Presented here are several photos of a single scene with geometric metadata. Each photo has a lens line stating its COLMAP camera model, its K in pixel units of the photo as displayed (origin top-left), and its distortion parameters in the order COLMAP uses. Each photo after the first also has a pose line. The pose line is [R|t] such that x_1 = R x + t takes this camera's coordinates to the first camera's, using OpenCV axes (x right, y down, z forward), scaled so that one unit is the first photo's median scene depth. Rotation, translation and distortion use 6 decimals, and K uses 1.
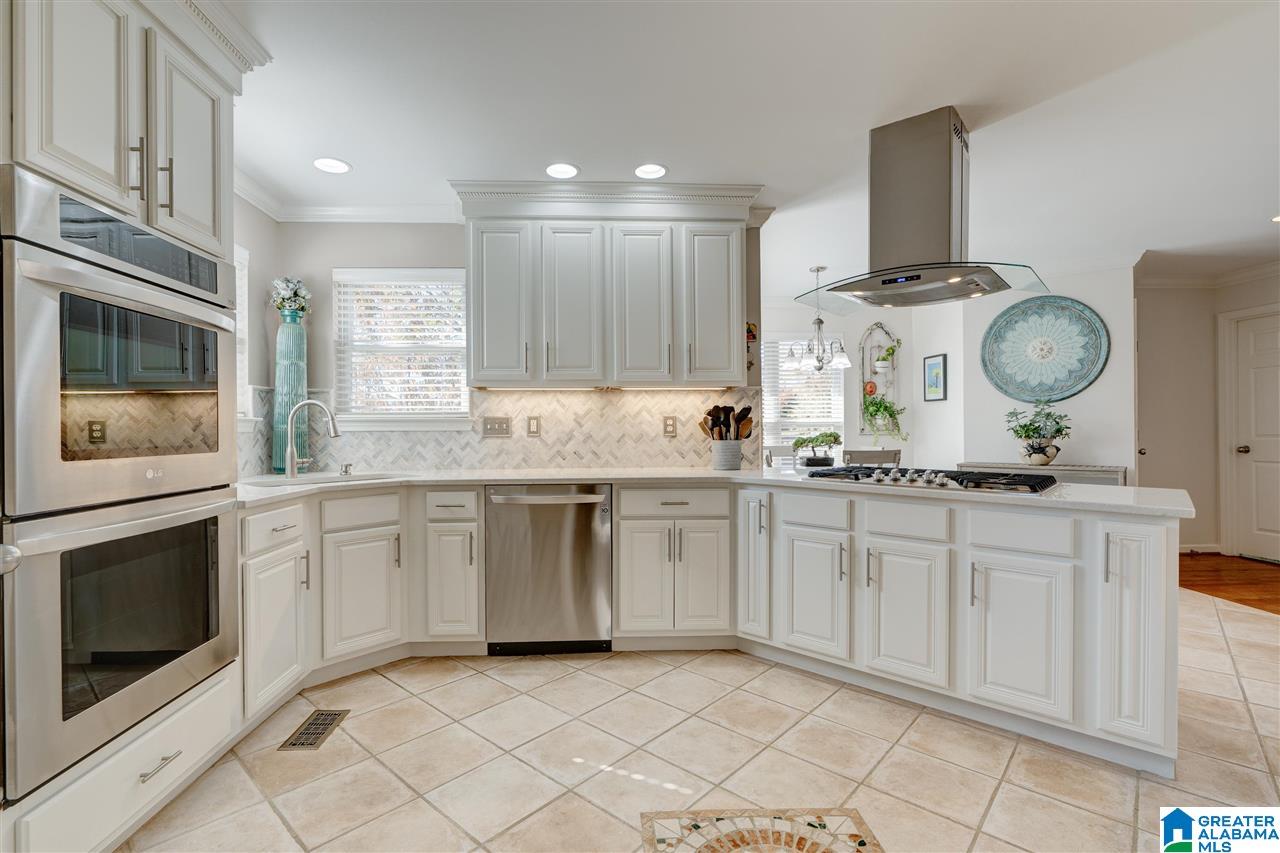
lens RADIAL K [[583.8, 0, 629.4], [0, 583.8, 429.2], [0, 0, 1]] dist [-0.001152, 0.000077]
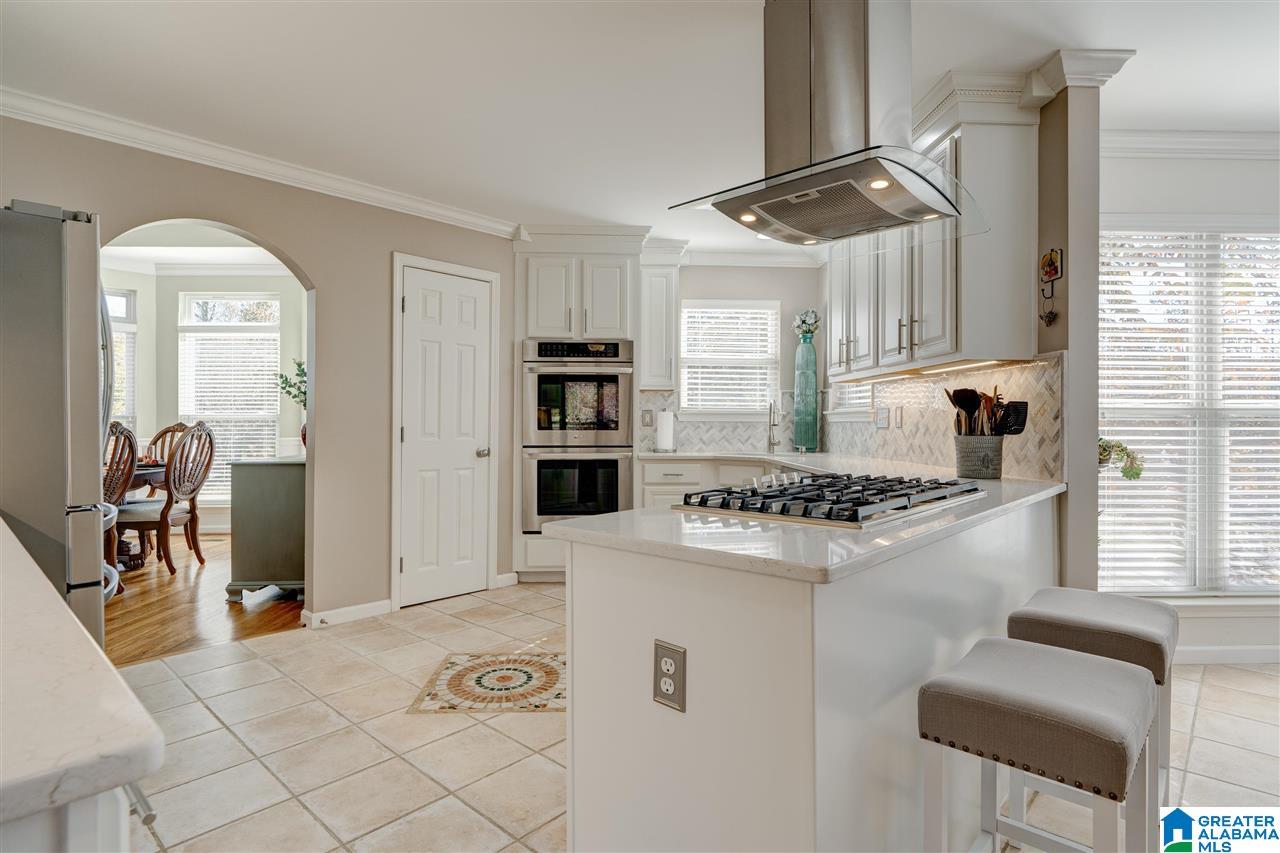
lens RADIAL K [[661.2, 0, 636.1], [0, 661.2, 422.1], [0, 0, 1]] dist [0.002679, 0.000110]
pose [[-0.007426, 0.004422, -0.999963, 1.280976], [-0.003795, 0.999983, 0.004450, -0.000682], [0.999965, 0.003828, -0.007409, 0.792162]]
